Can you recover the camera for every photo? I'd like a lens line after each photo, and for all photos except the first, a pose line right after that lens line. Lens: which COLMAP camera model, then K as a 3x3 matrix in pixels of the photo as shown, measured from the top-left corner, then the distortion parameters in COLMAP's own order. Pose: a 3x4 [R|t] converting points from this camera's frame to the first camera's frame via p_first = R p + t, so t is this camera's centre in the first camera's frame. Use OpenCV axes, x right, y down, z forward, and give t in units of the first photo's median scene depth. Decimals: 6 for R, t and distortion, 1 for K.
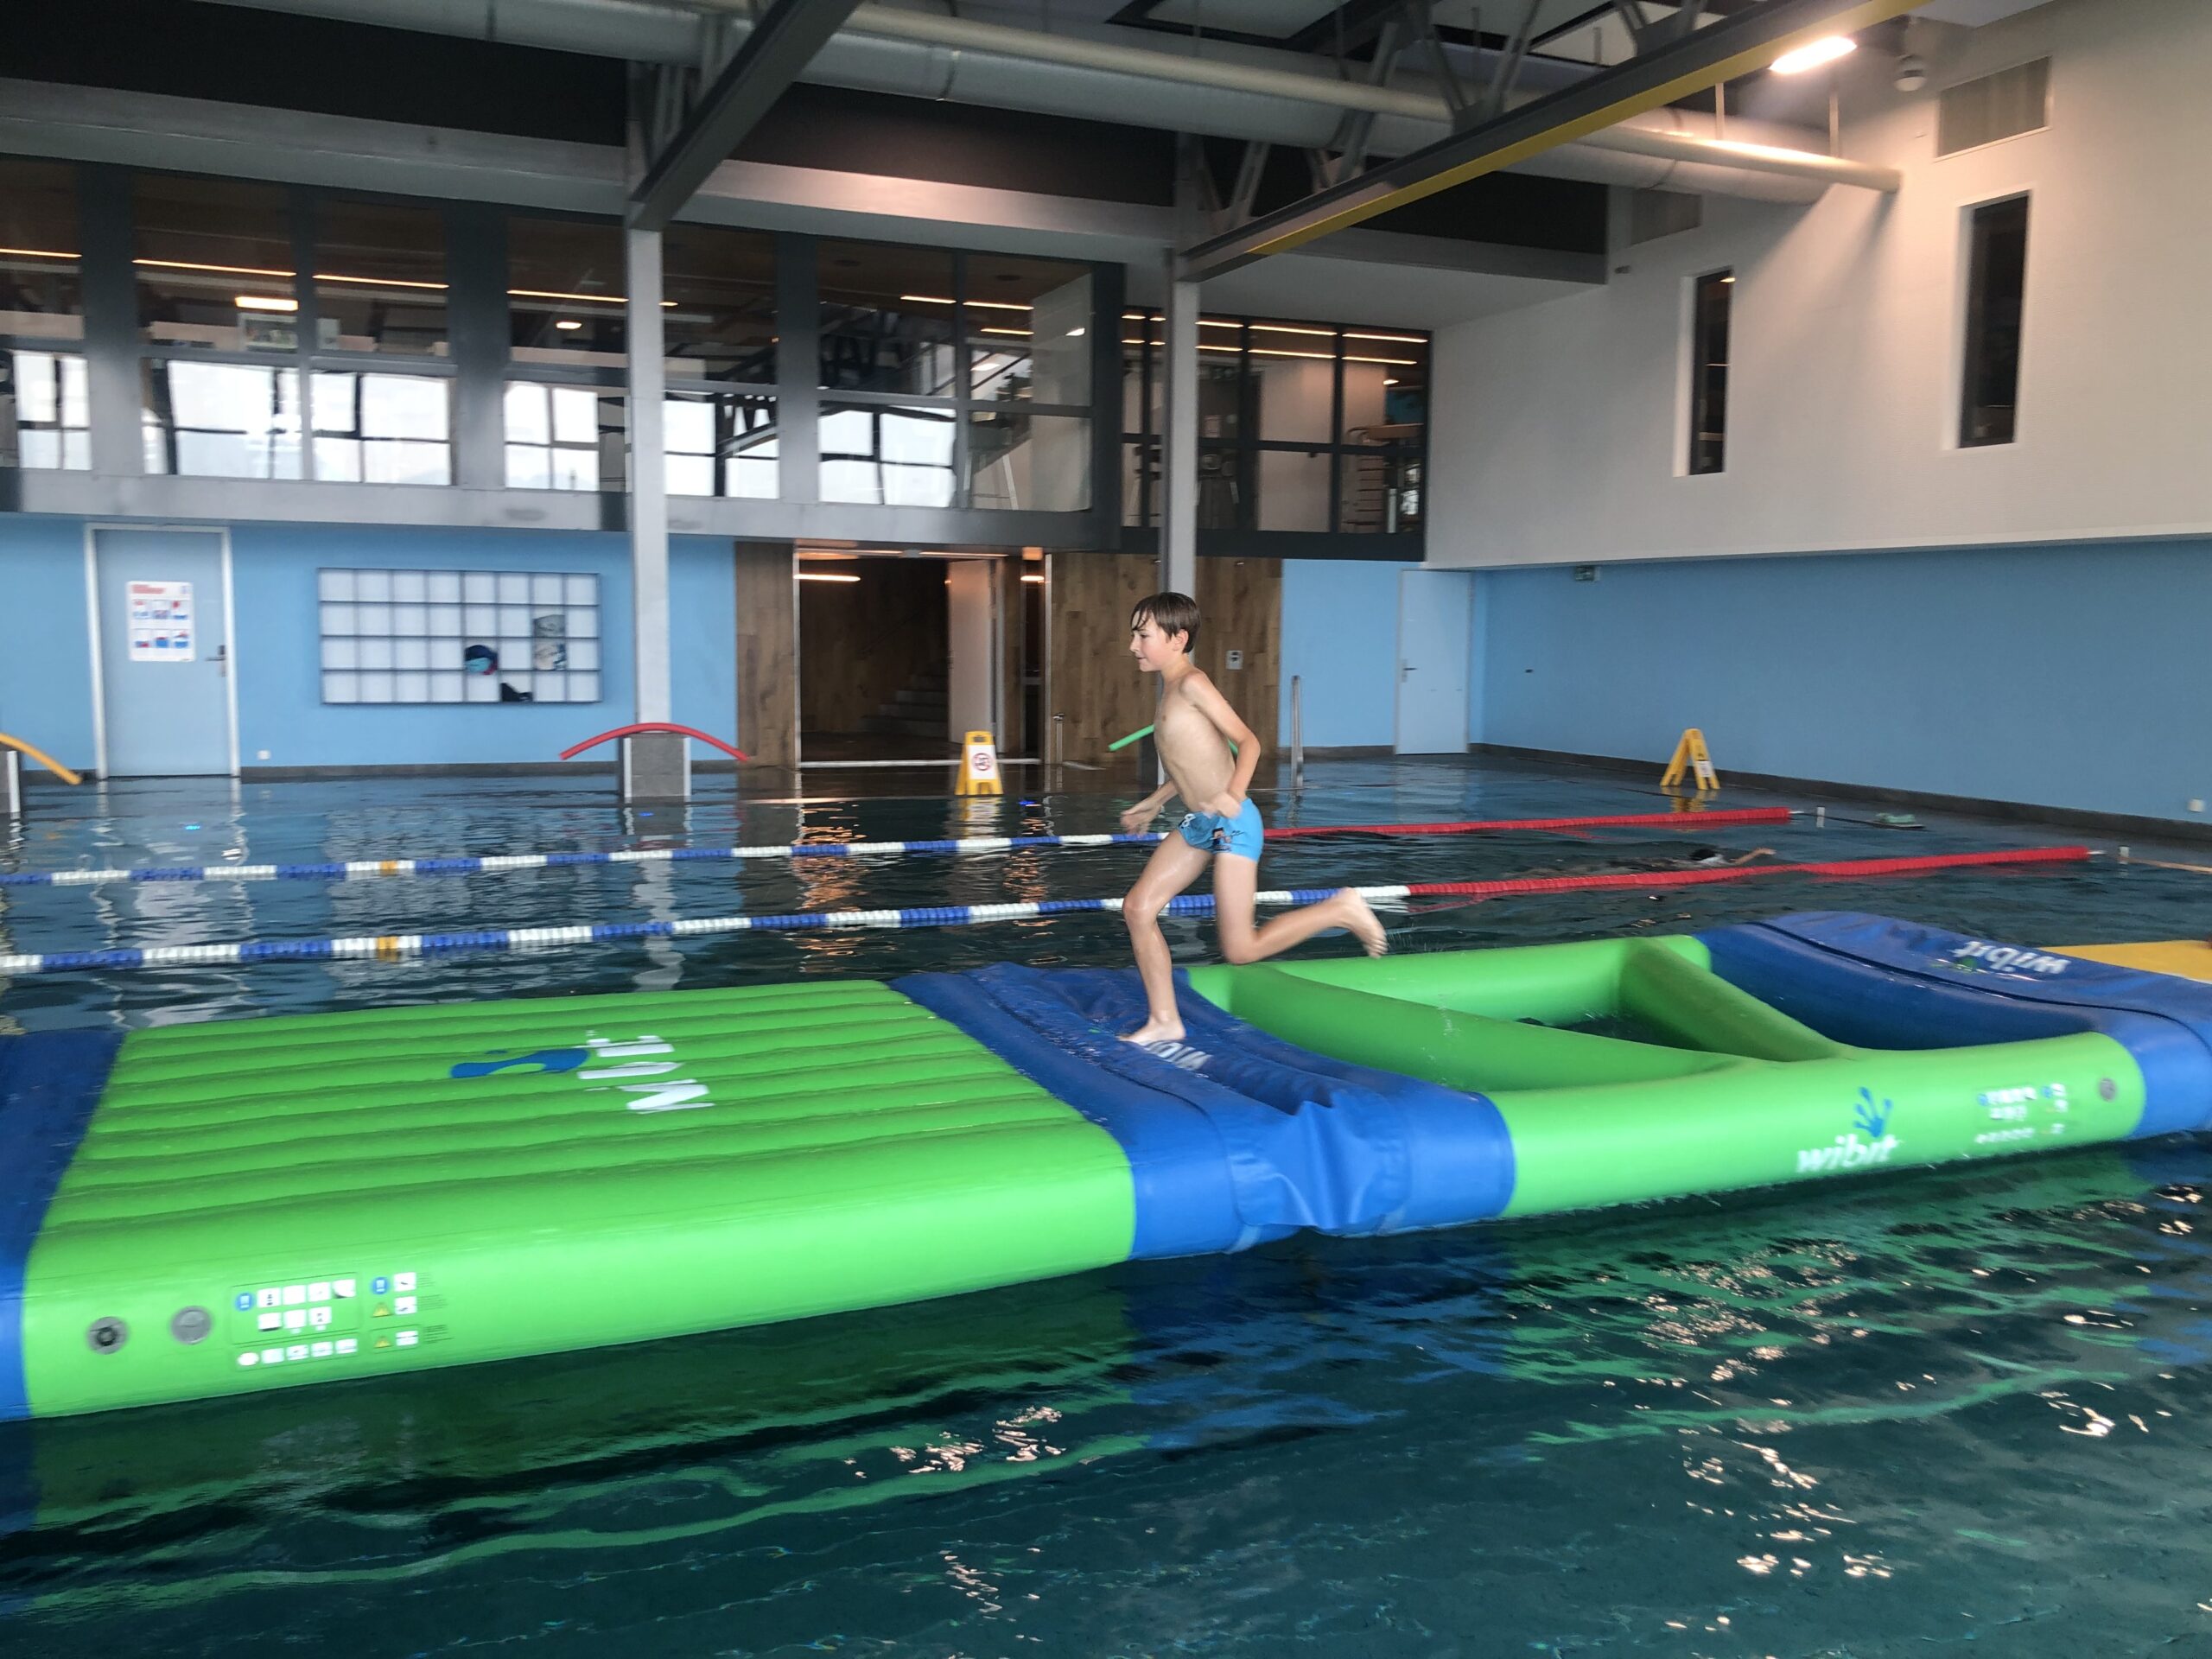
lens RADIAL K [[1819.1, 0, 1095.6], [0, 1819.1, 815.8], [0, 0, 1]] dist [0.007398, 0.001886]
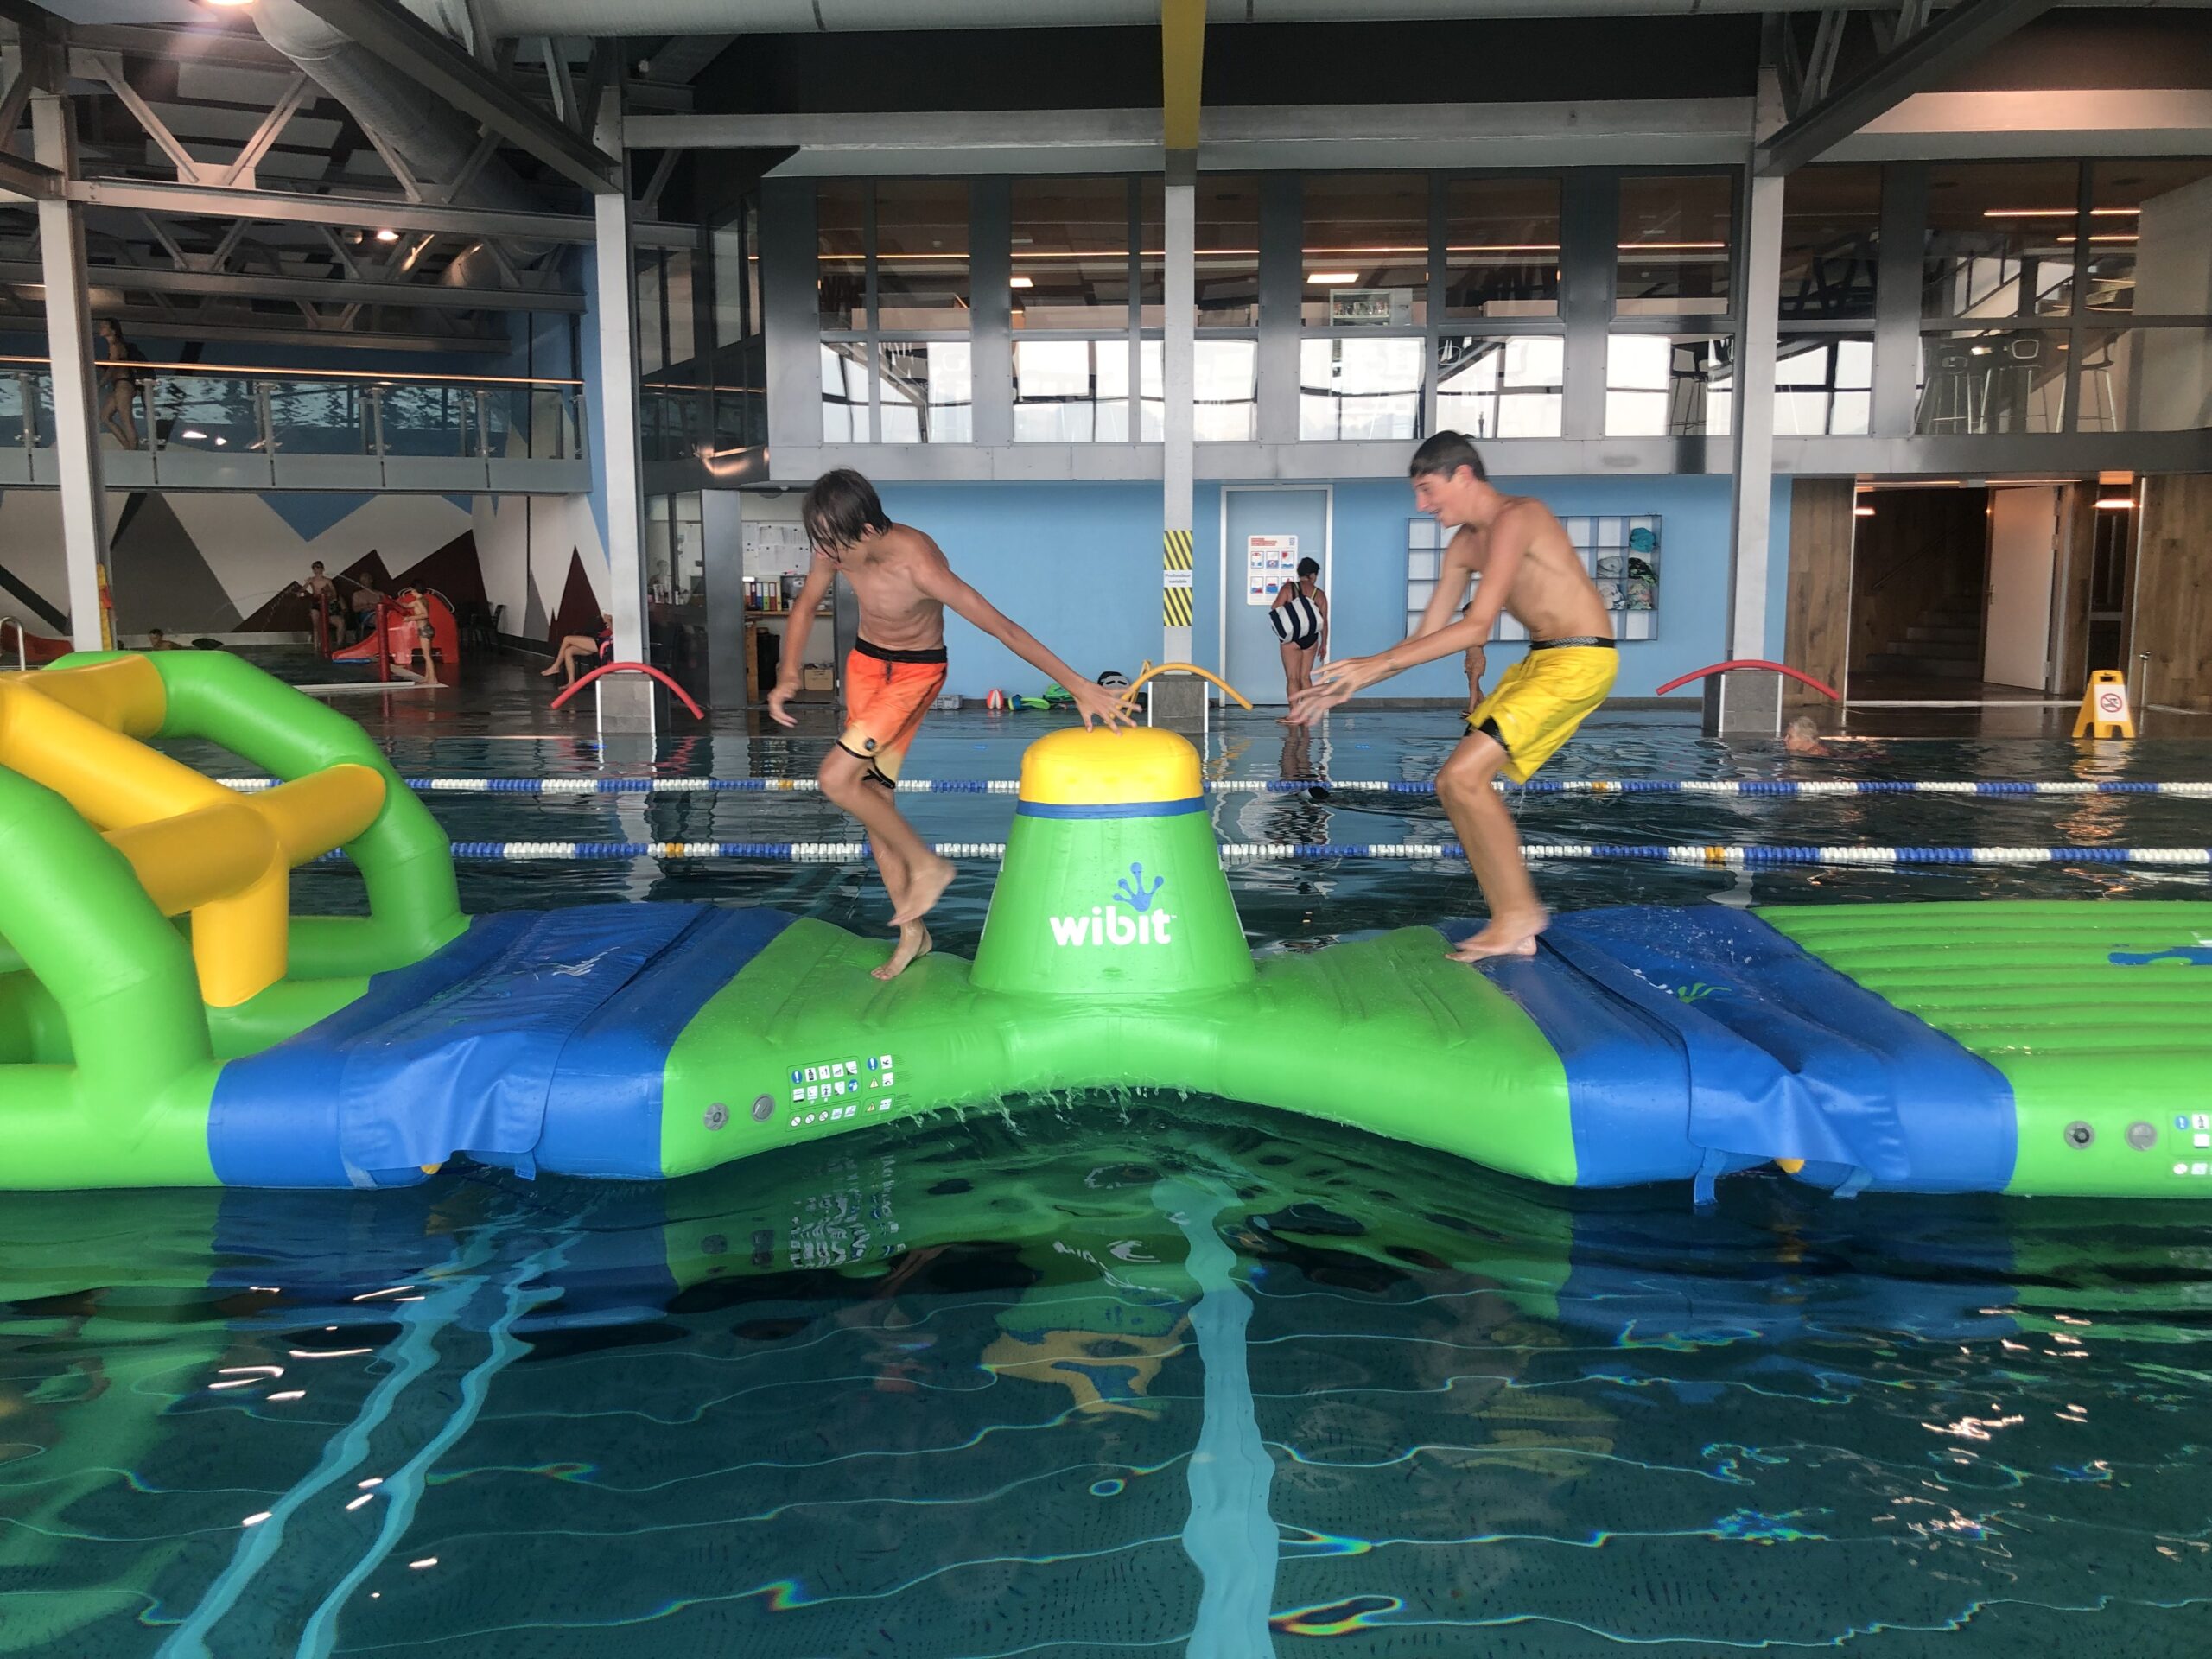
lens RADIAL K [[1810.6, 0, 1086.2], [0, 1810.6, 816.8], [0, 0, 1]] dist [-0.006393, 0.007928]
pose [[0.894645, 0.042687, -0.444733, -0.105386], [-0.027387, 0.998793, 0.040775, 0.005381], [0.445937, -0.024299, 0.894734, -0.074639]]
